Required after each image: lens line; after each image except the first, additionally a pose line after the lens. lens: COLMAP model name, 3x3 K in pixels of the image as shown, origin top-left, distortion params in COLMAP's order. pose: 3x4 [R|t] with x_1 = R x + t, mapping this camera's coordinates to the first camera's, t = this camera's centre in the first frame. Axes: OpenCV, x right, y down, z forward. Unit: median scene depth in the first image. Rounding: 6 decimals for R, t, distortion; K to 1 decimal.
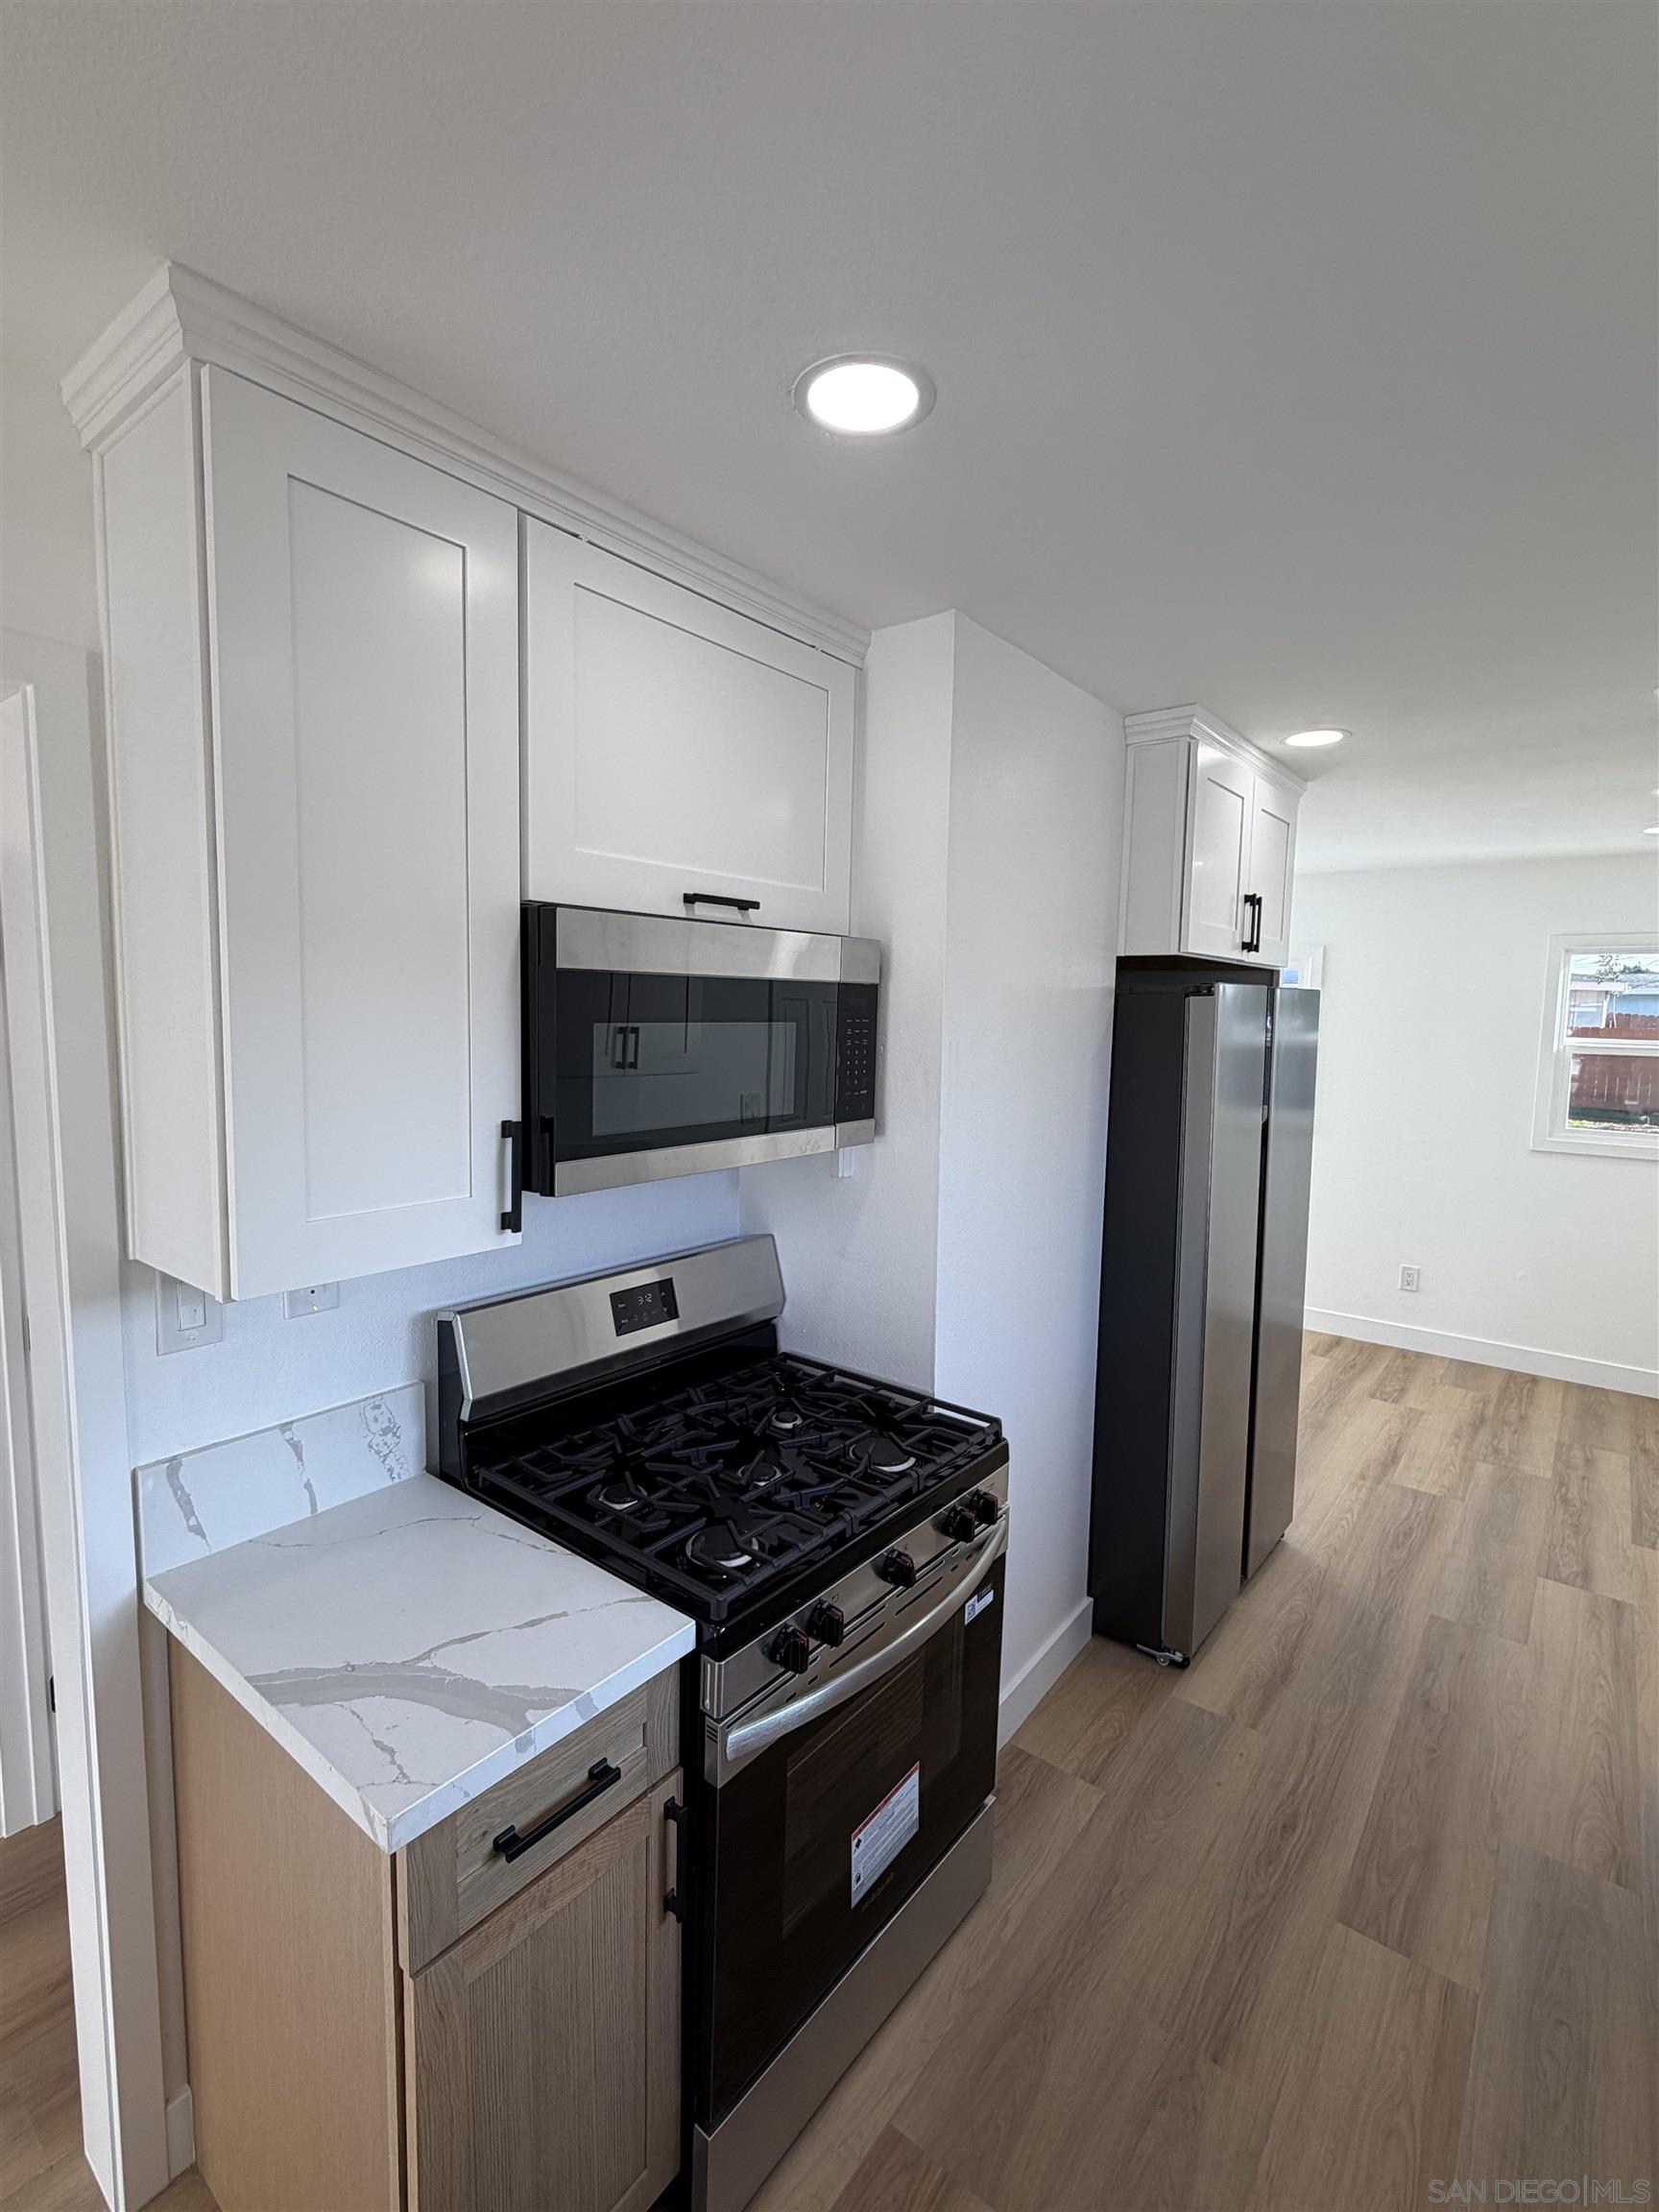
lens RADIAL K [[1012.2, 0, 827.9], [0, 1012.2, 1095.3], [0, 0, 1]] dist [0.002228, -0.000870]
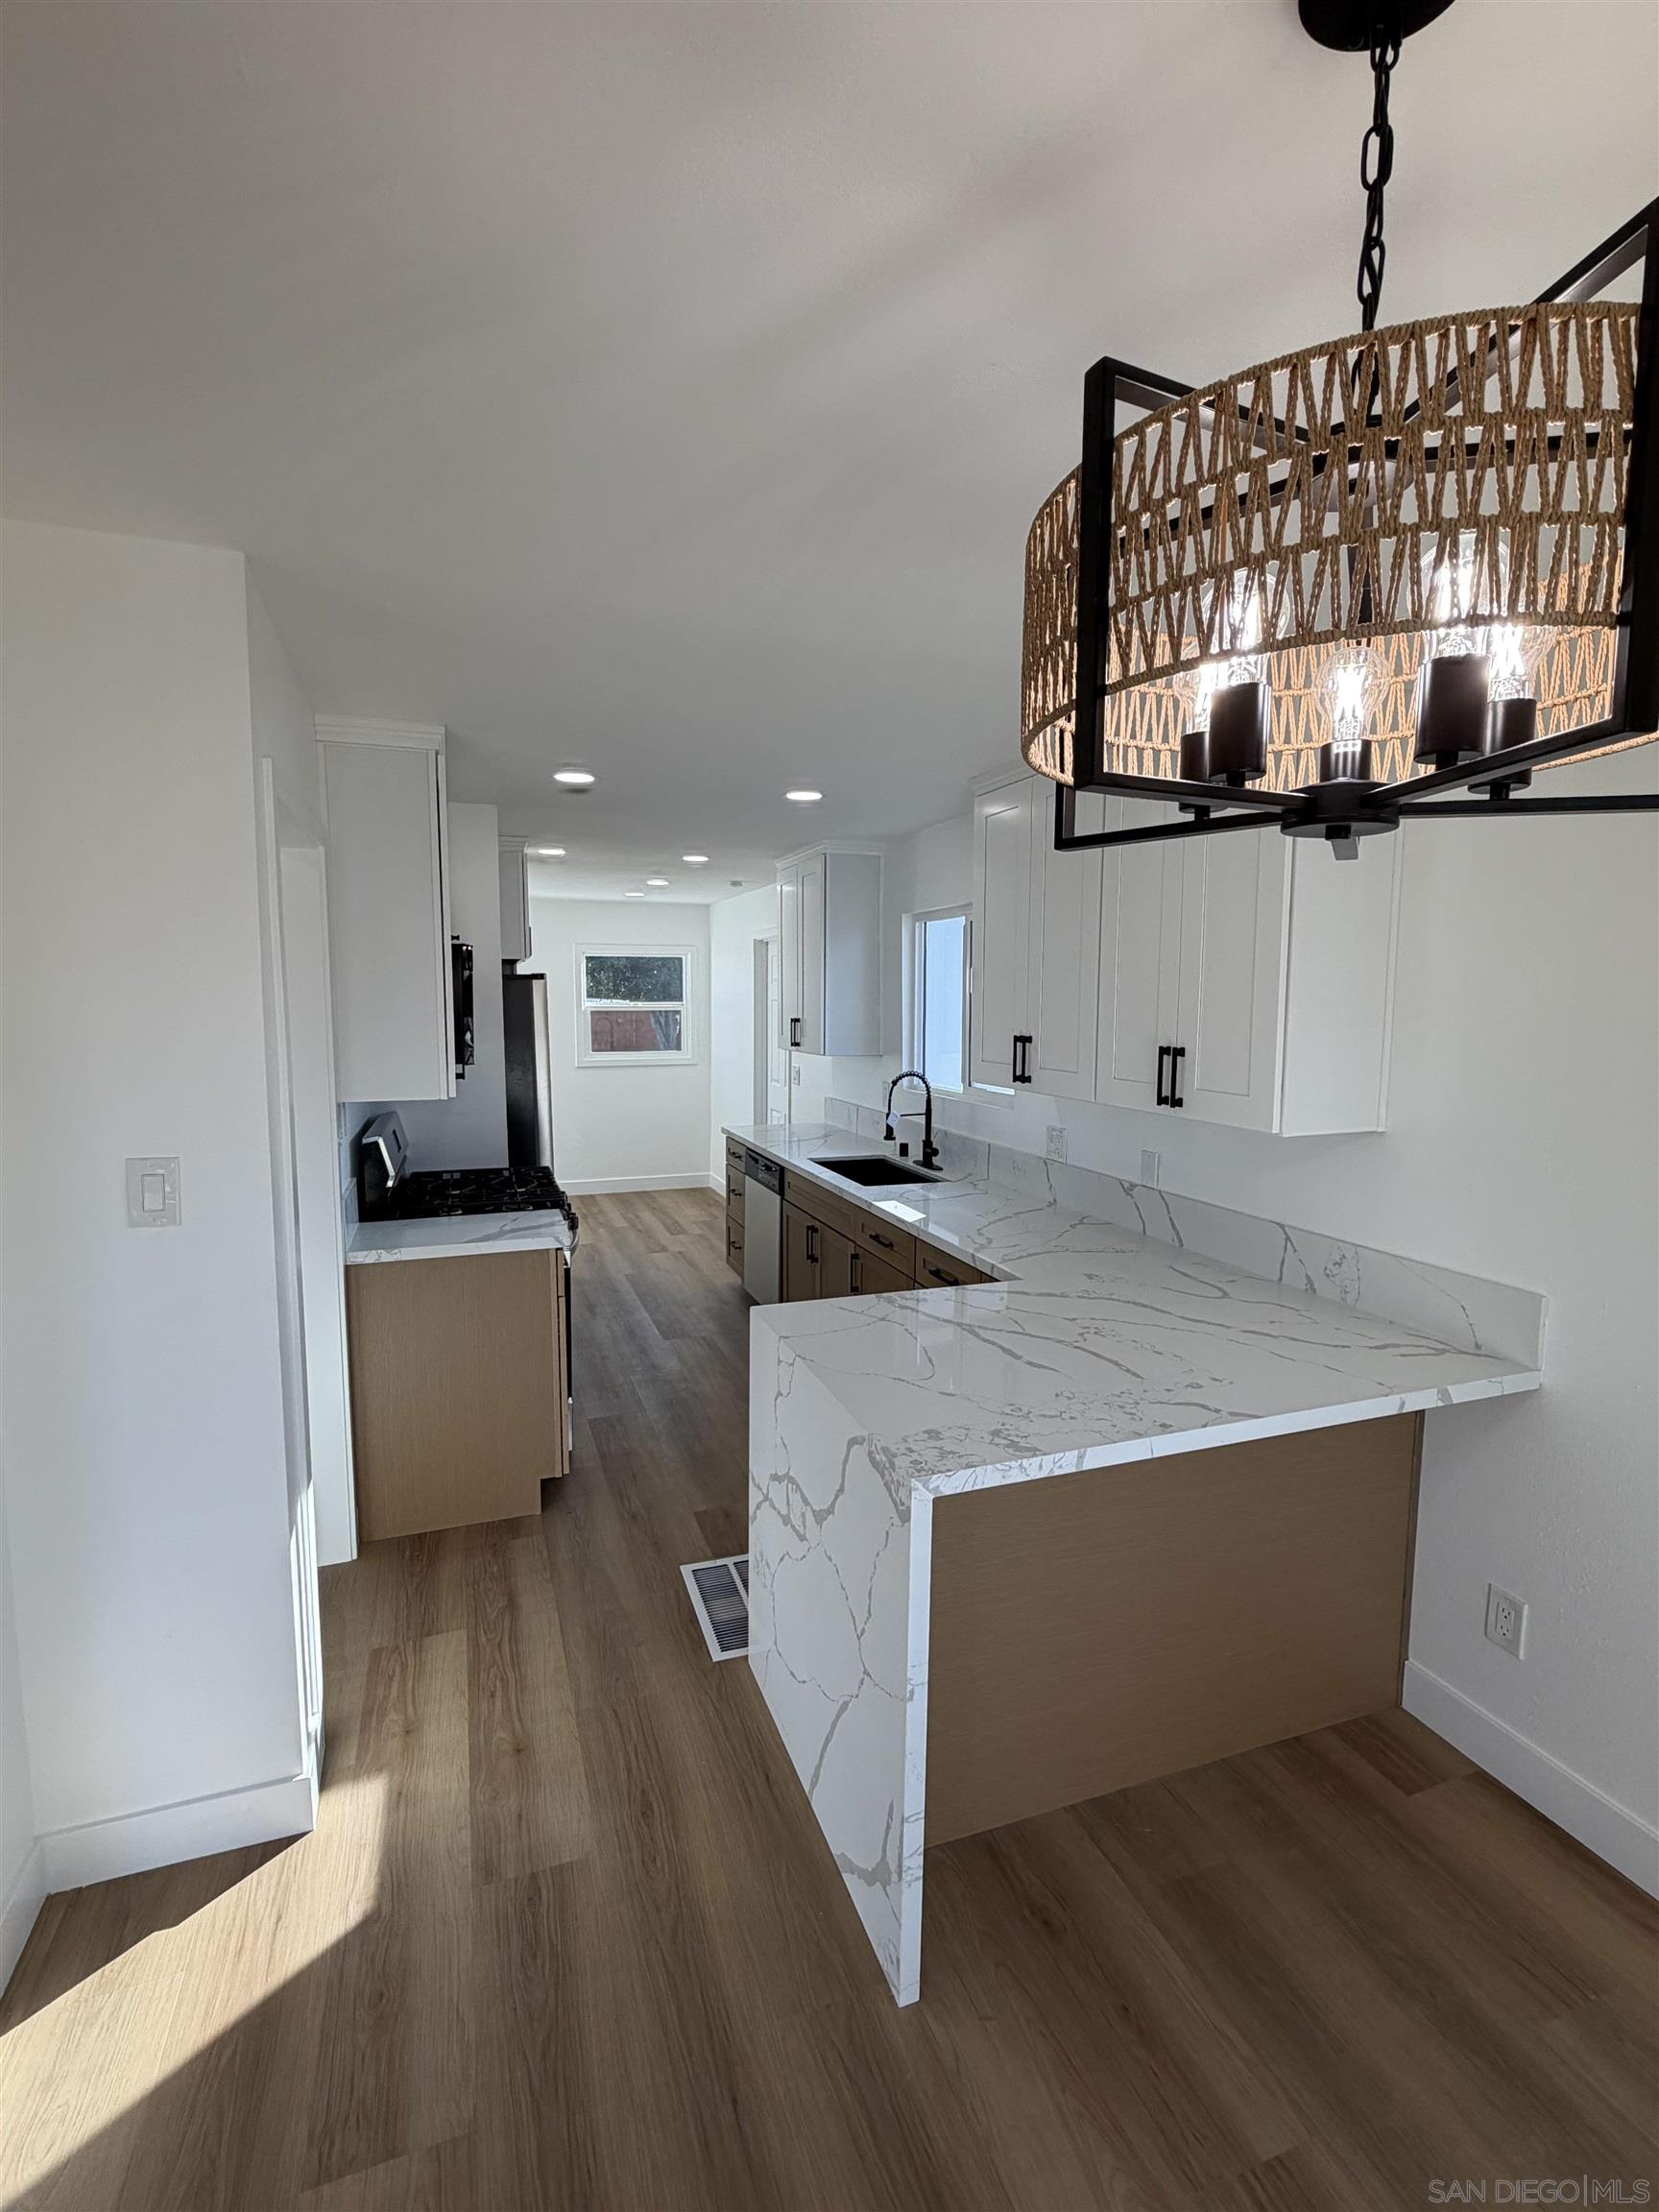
lens RADIAL K [[1012.2, 0, 828.3], [0, 1012.2, 1104.6], [0, 0, 1]] dist [0.002228, -0.000870]
pose [[0.530290, -0.108164, 0.840888, -1.264006], [0.084340, 0.993639, 0.074624, 0.058676], [-0.843611, 0.031348, 0.536039, -0.687249]]
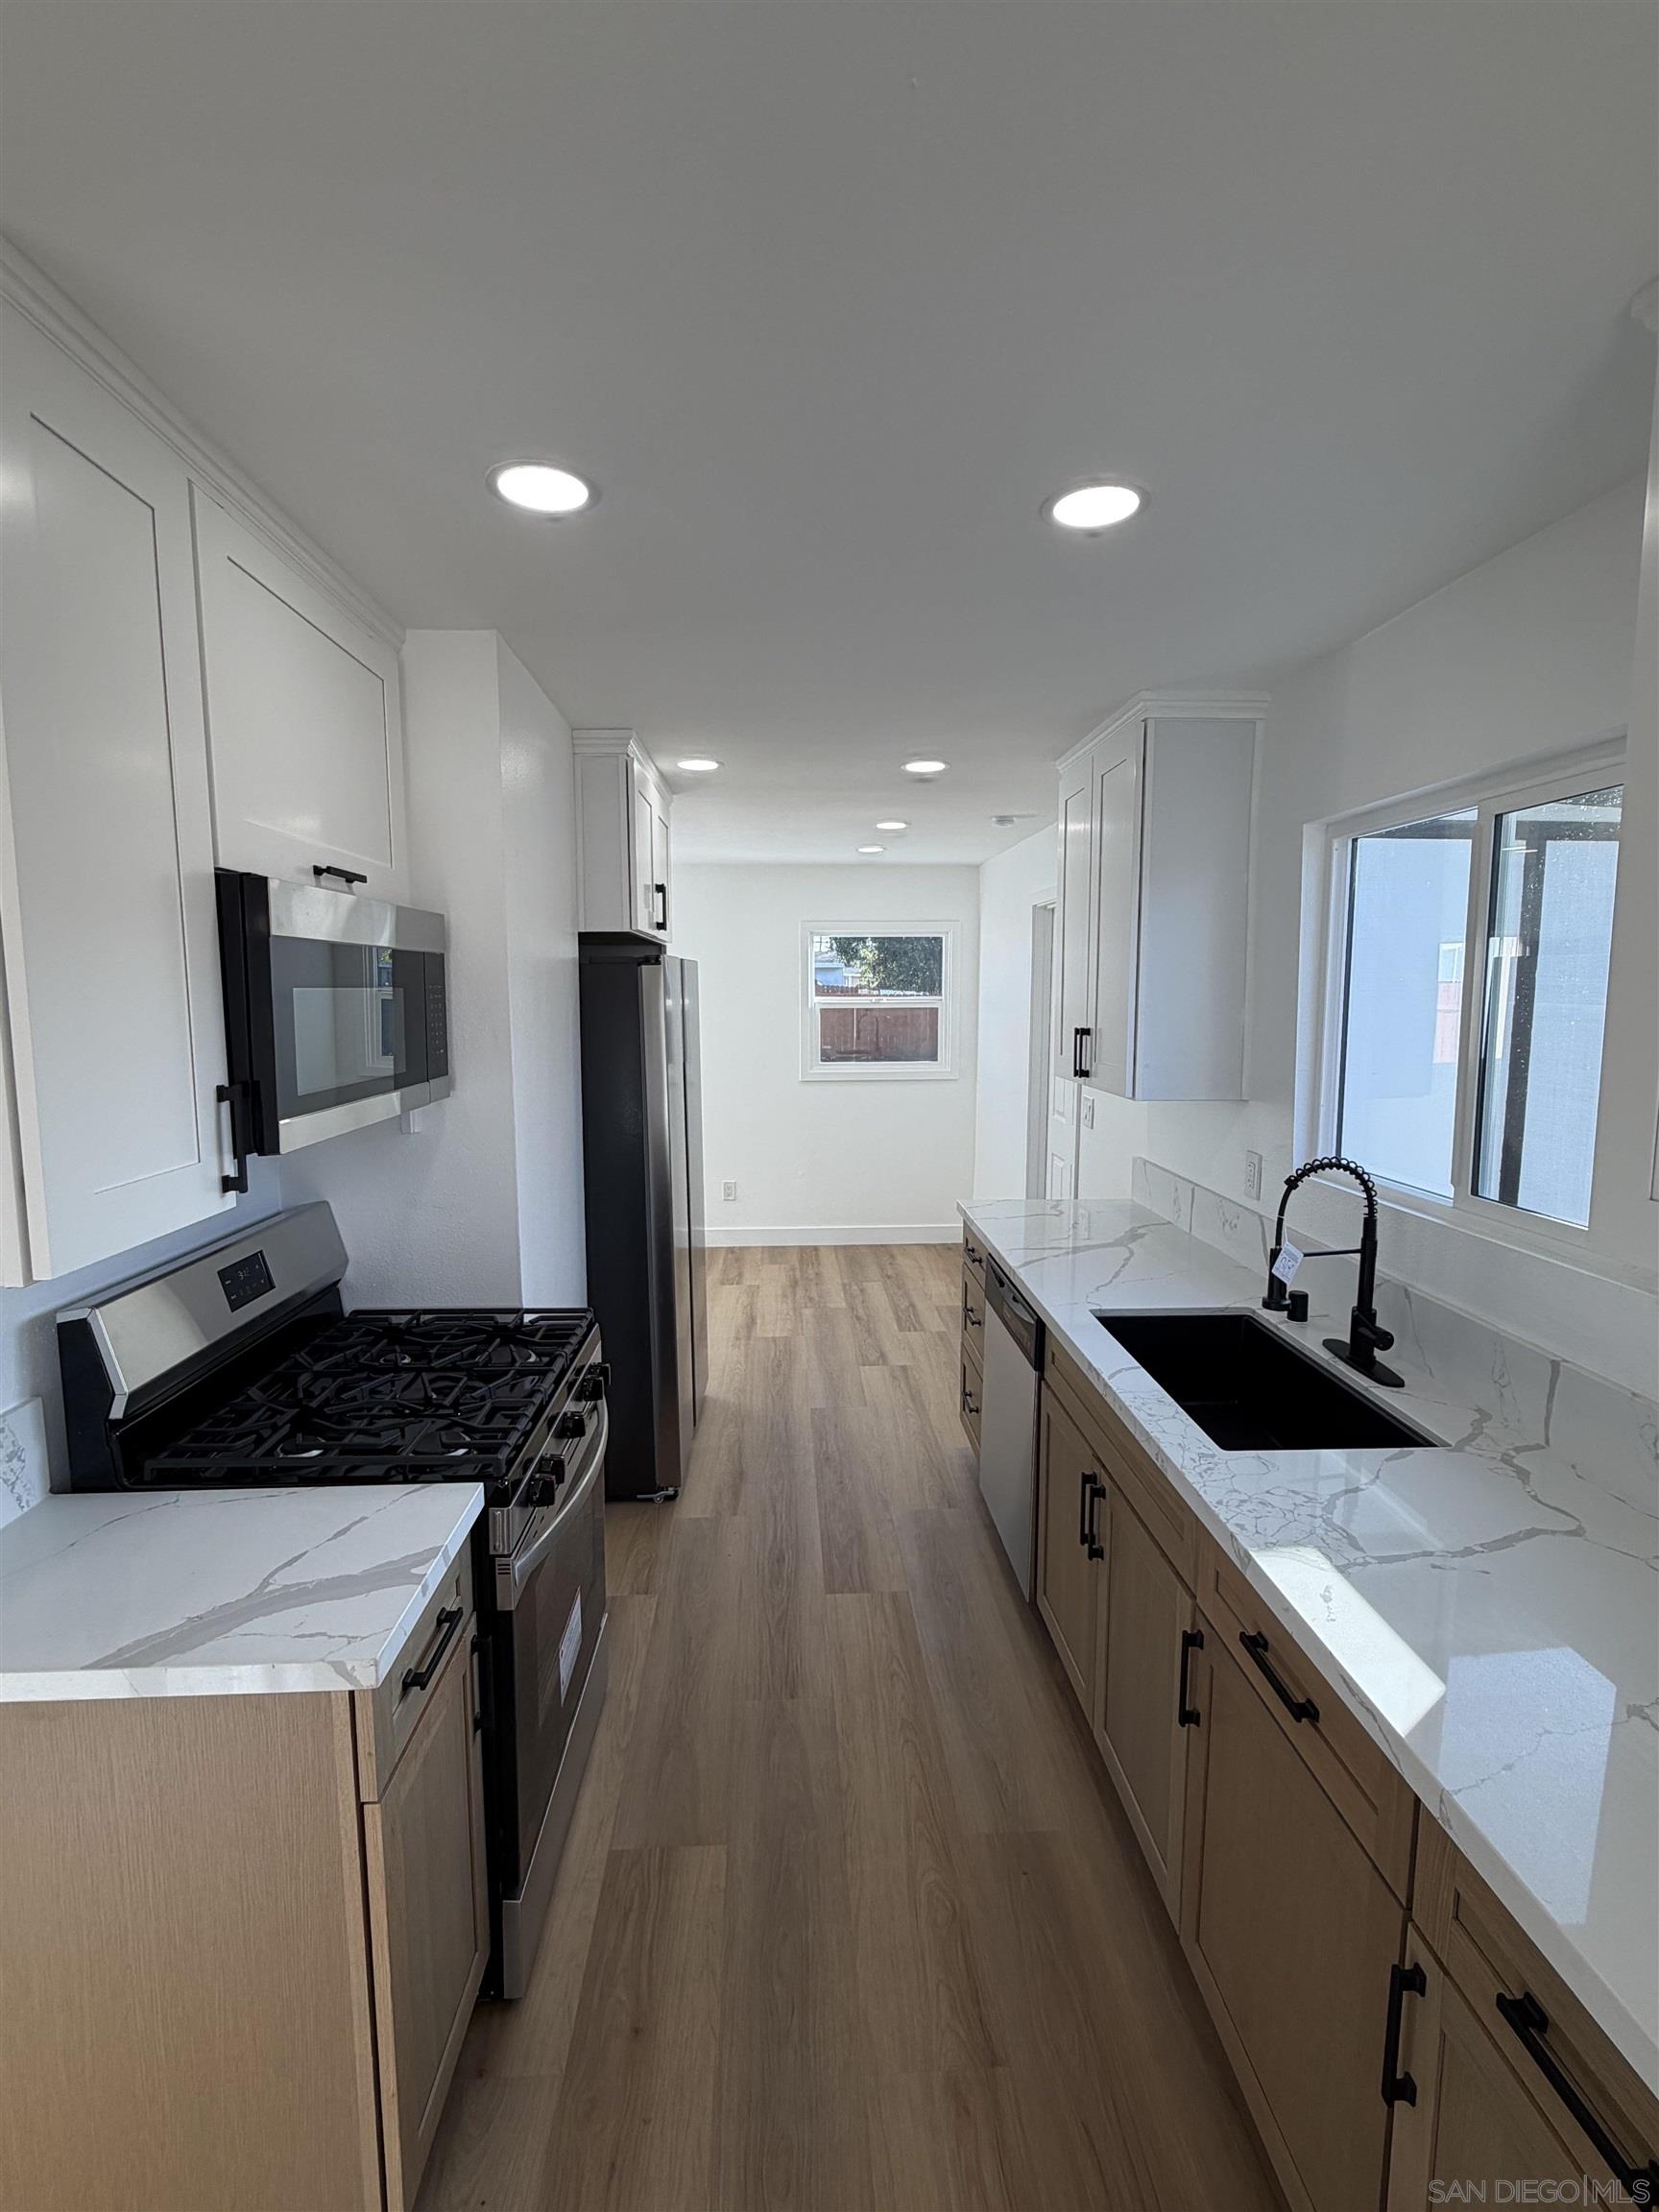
lens RADIAL K [[1012.2, 0, 829.5], [0, 1012.2, 1099.8], [0, 0, 1]] dist [0.002228, -0.000870]
pose [[0.757416, -0.093066, 0.646266, -0.344446], [0.076054, 0.995627, 0.054241, 0.020704], [-0.648488, 0.008068, 0.761182, -0.114894]]
